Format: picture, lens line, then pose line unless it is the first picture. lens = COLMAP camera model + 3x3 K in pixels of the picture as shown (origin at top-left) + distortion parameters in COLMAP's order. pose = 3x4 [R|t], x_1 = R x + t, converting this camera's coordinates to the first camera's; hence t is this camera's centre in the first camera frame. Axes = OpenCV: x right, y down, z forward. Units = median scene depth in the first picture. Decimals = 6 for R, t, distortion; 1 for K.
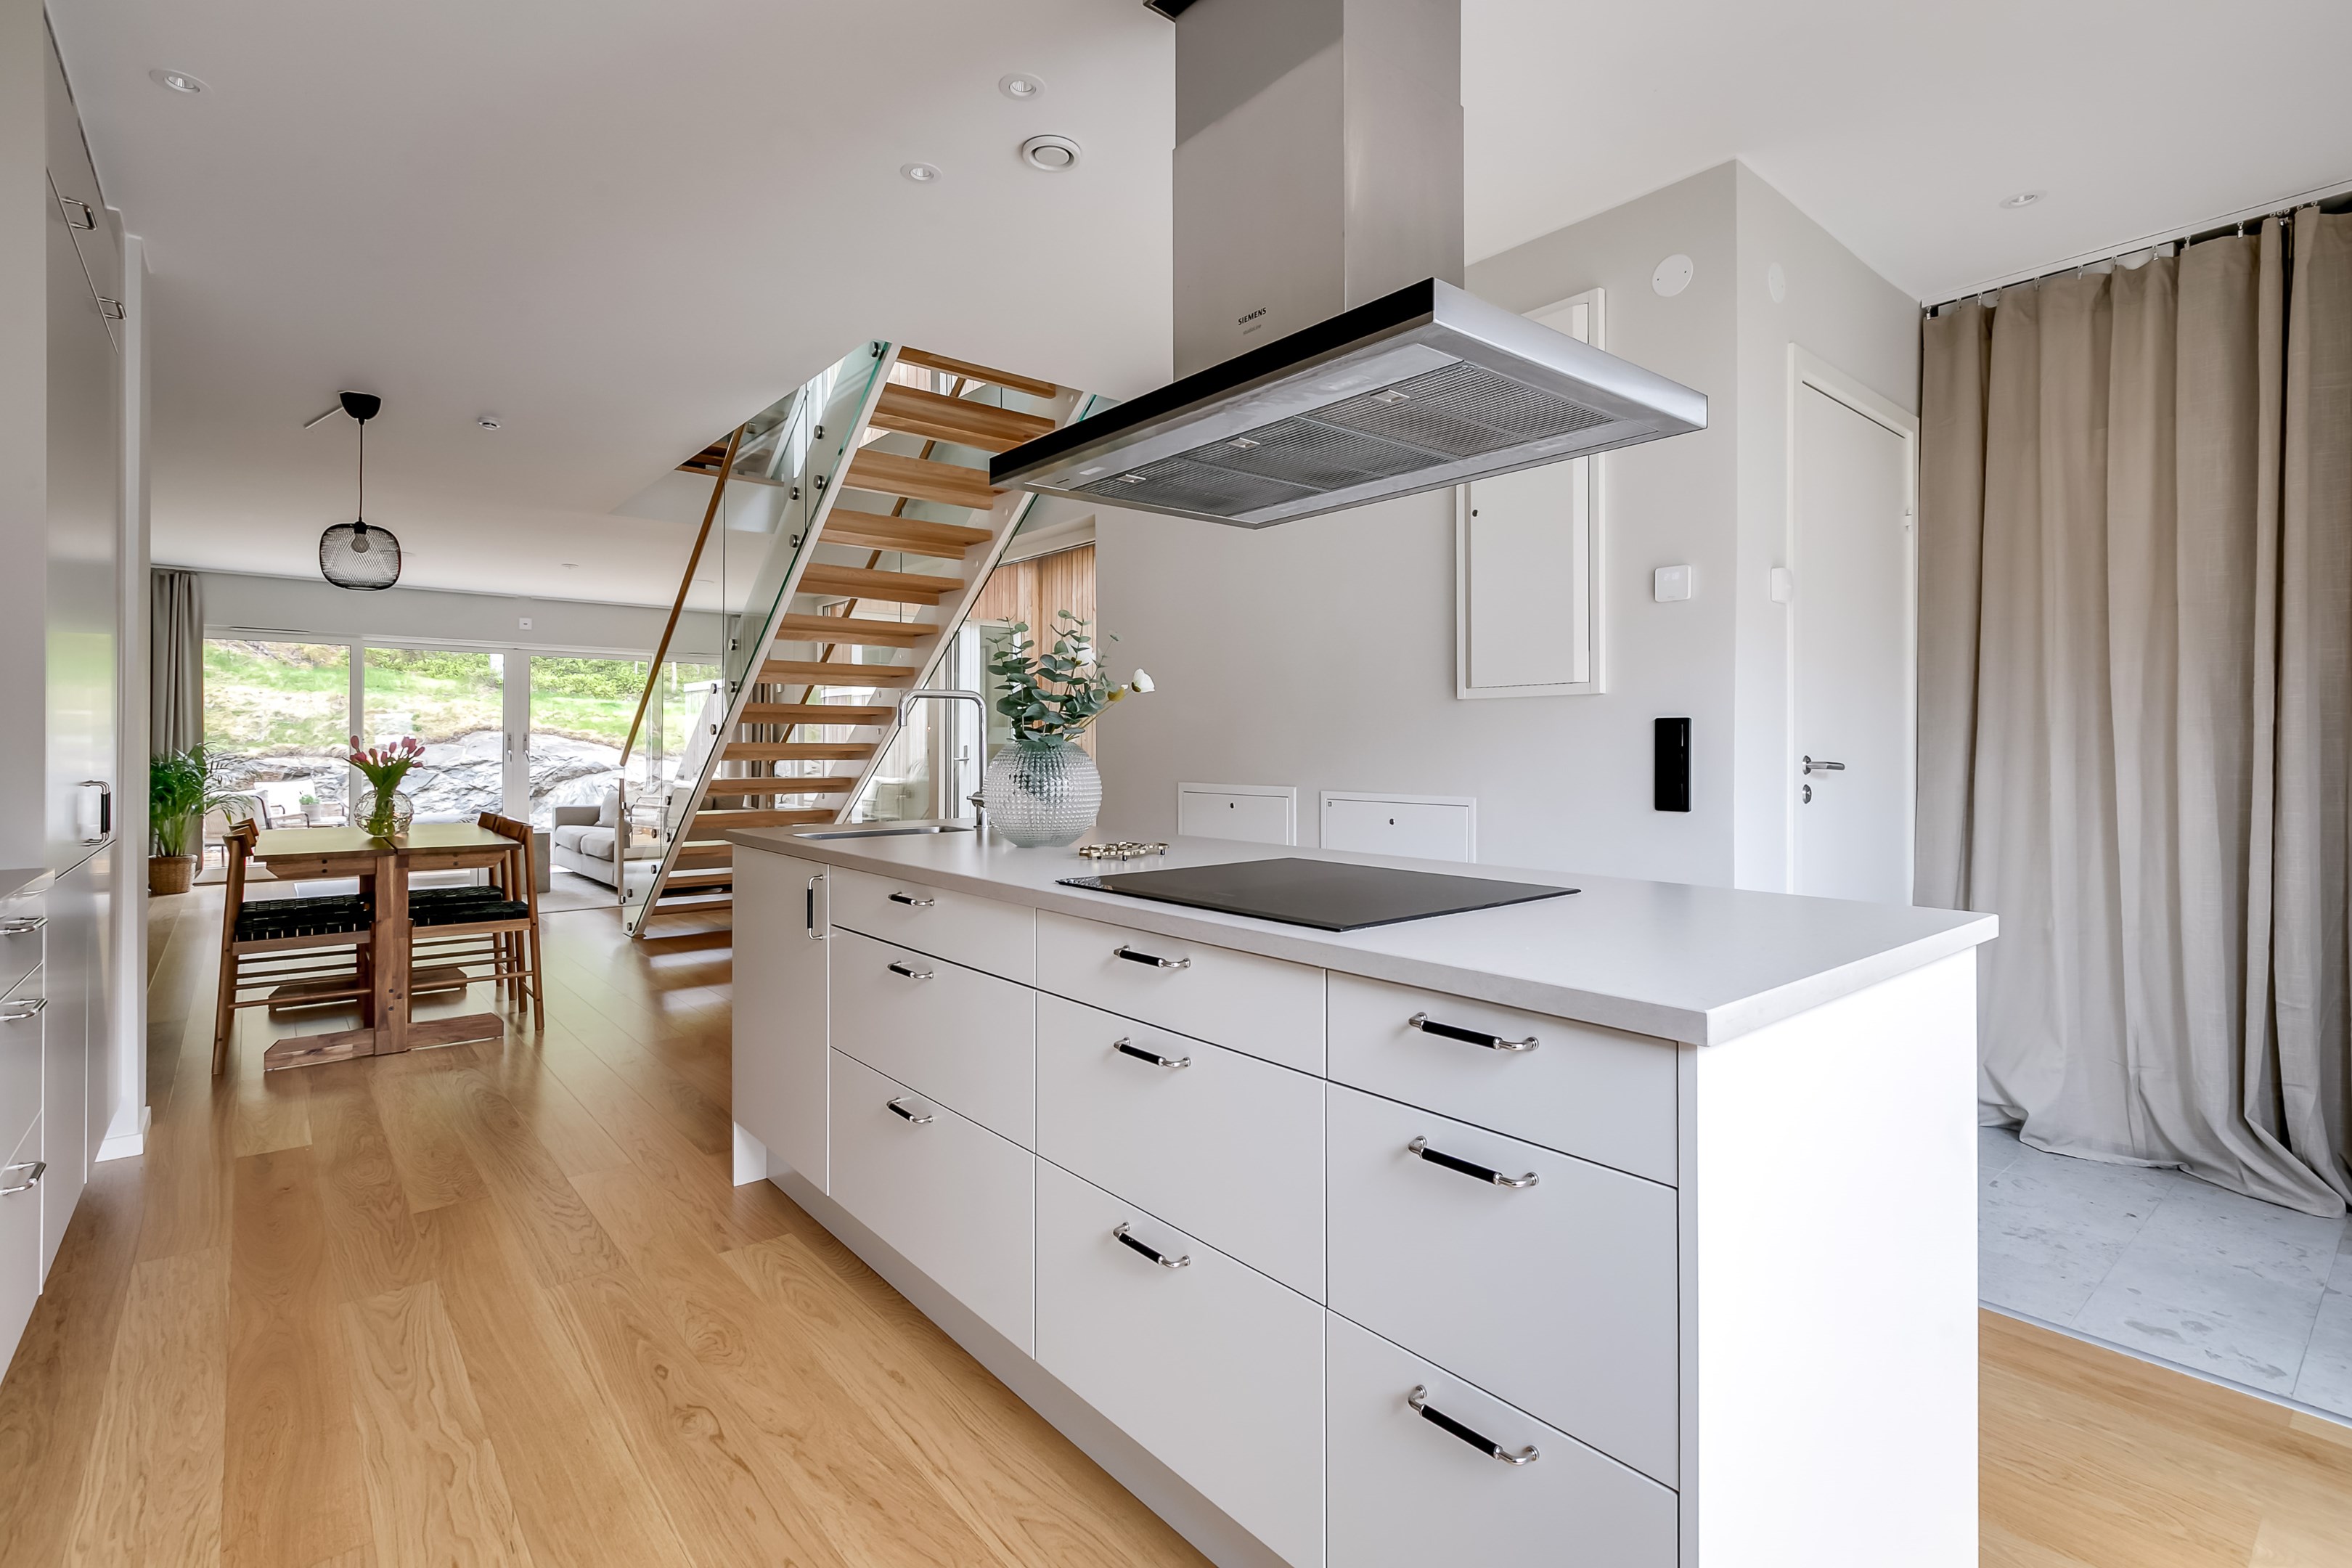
lens RADIAL K [[1085.8, 0, 1184.6], [0, 1085.8, 732.7], [0, 0, 1]] dist [0.002727, -0.000352]
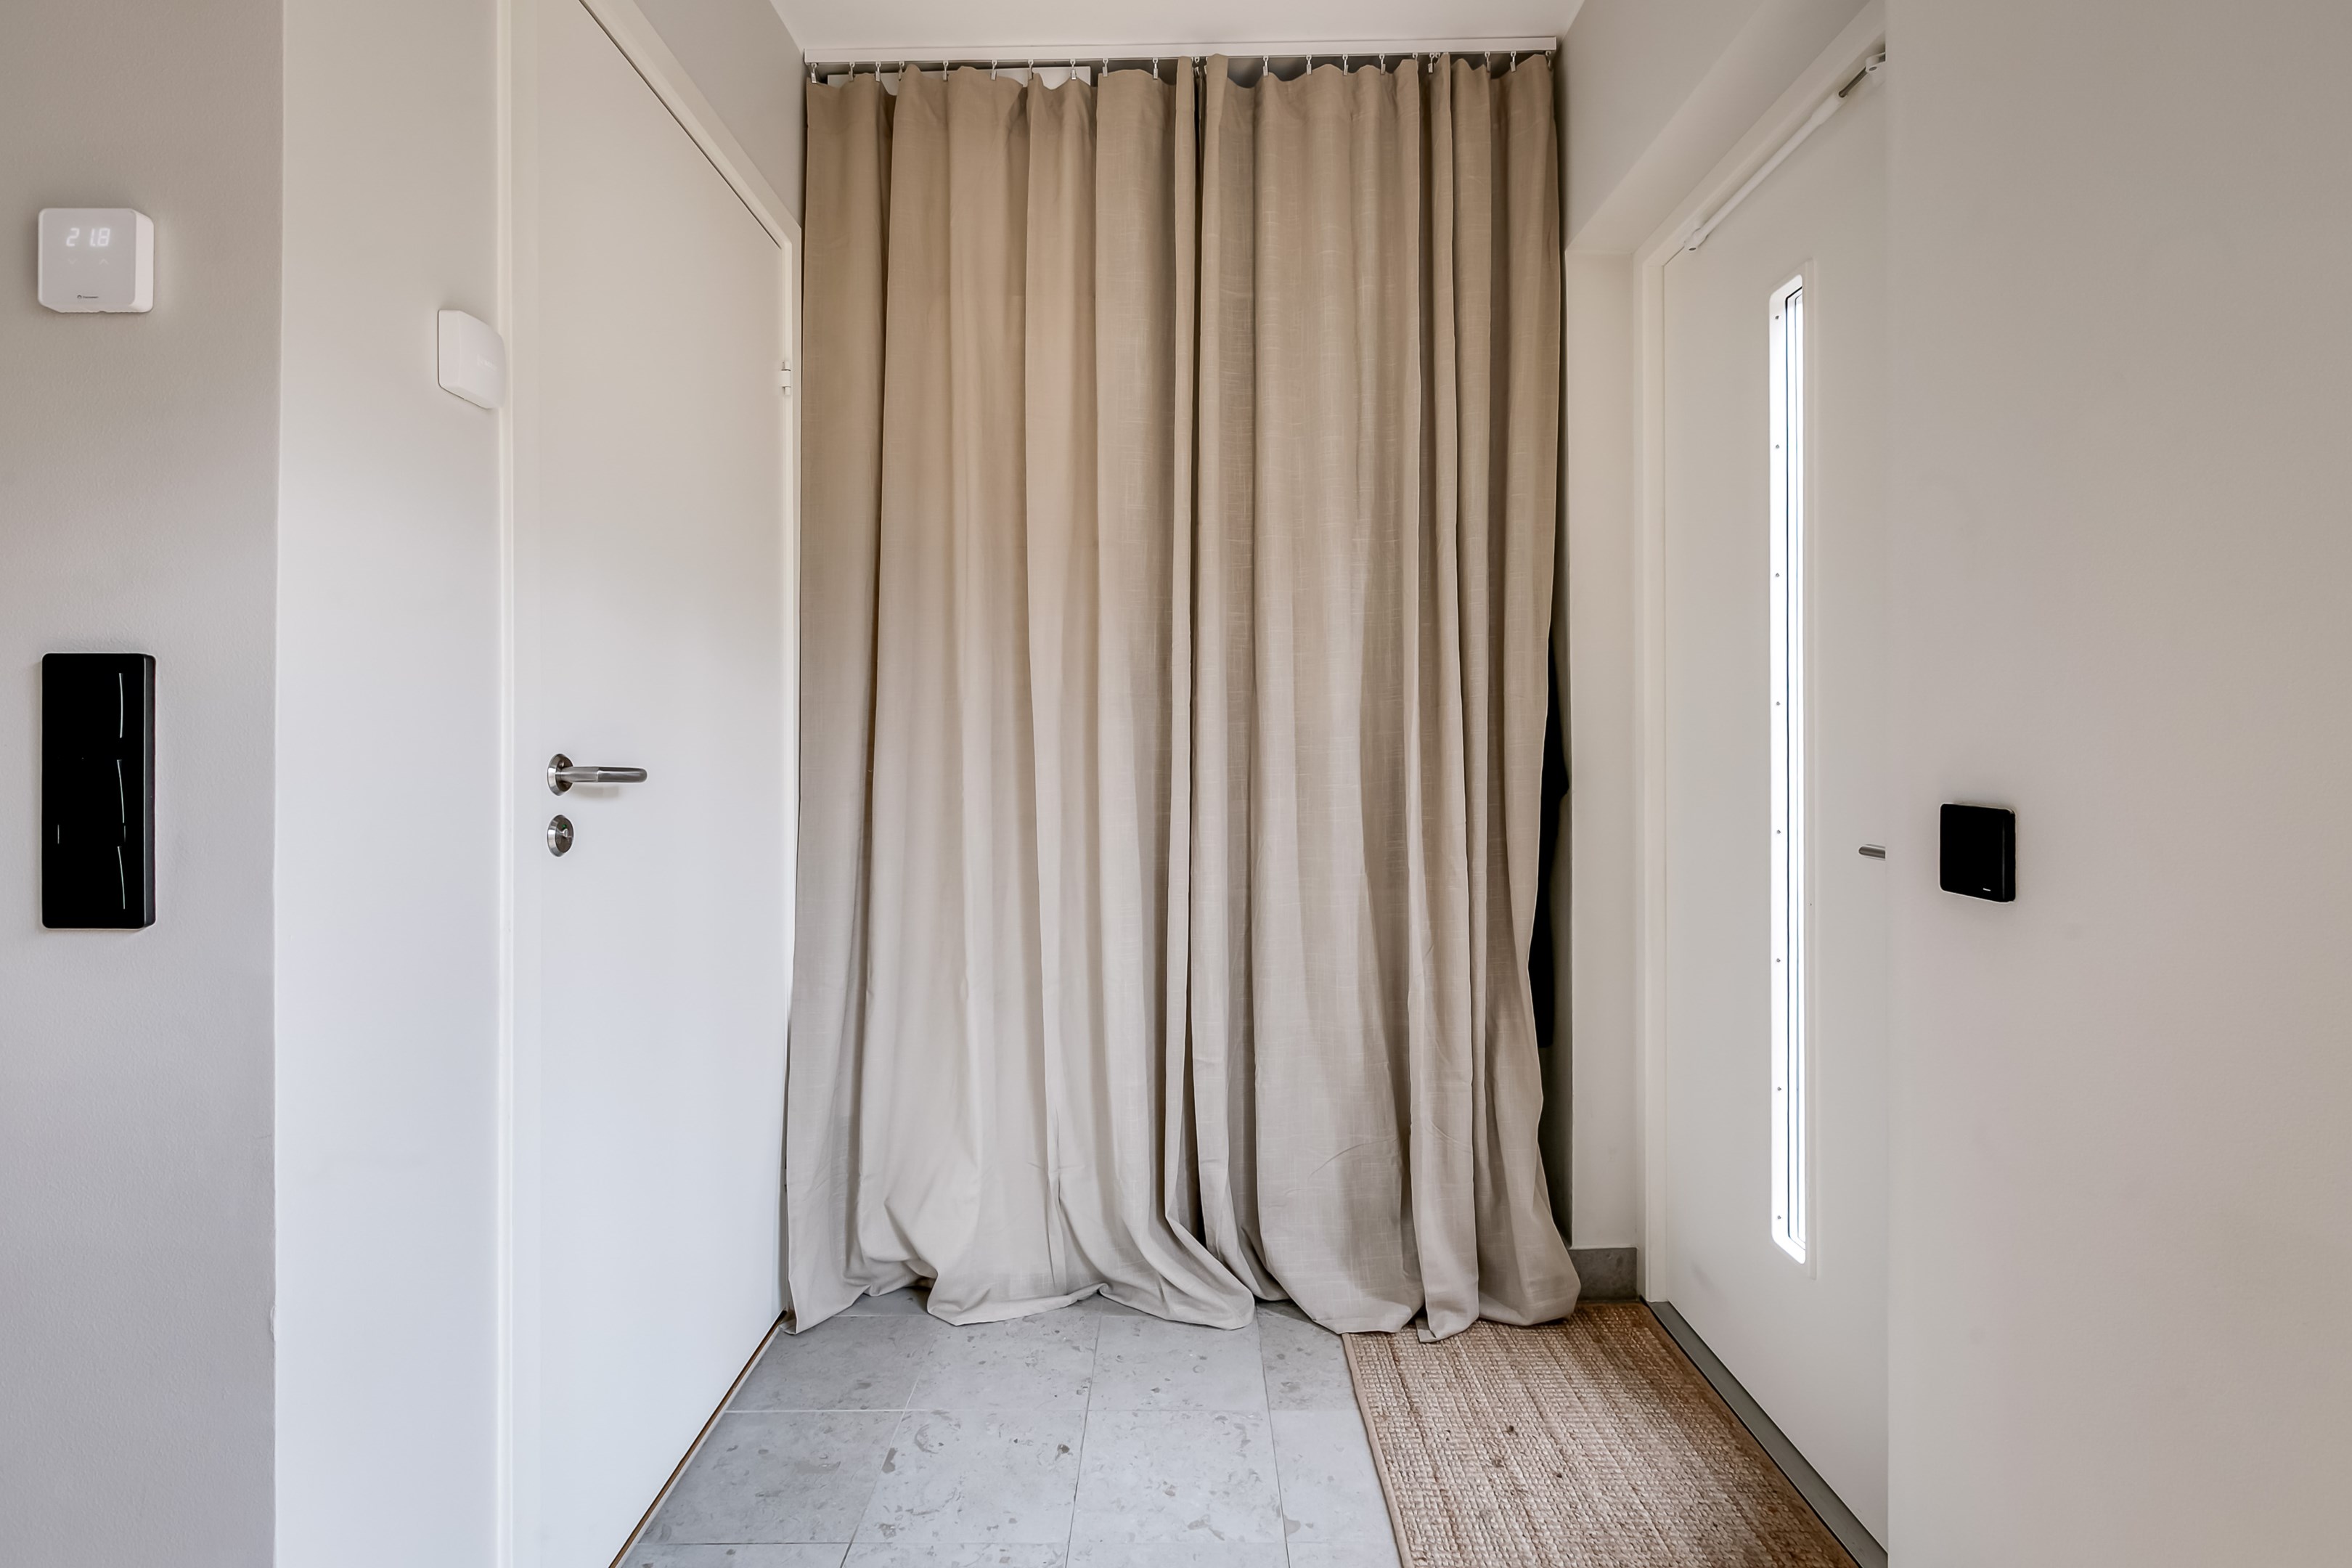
lens RADIAL K [[1135.3, 0, 1179.8], [0, 1135.3, 778.2], [0, 0, 1]] dist [-0.001103, -0.000421]
pose [[0.646768, -0.033699, 0.761942, 0.350896], [-0.009560, 0.998587, 0.052280, 0.002789], [-0.762627, -0.041097, 0.645532, 0.449197]]
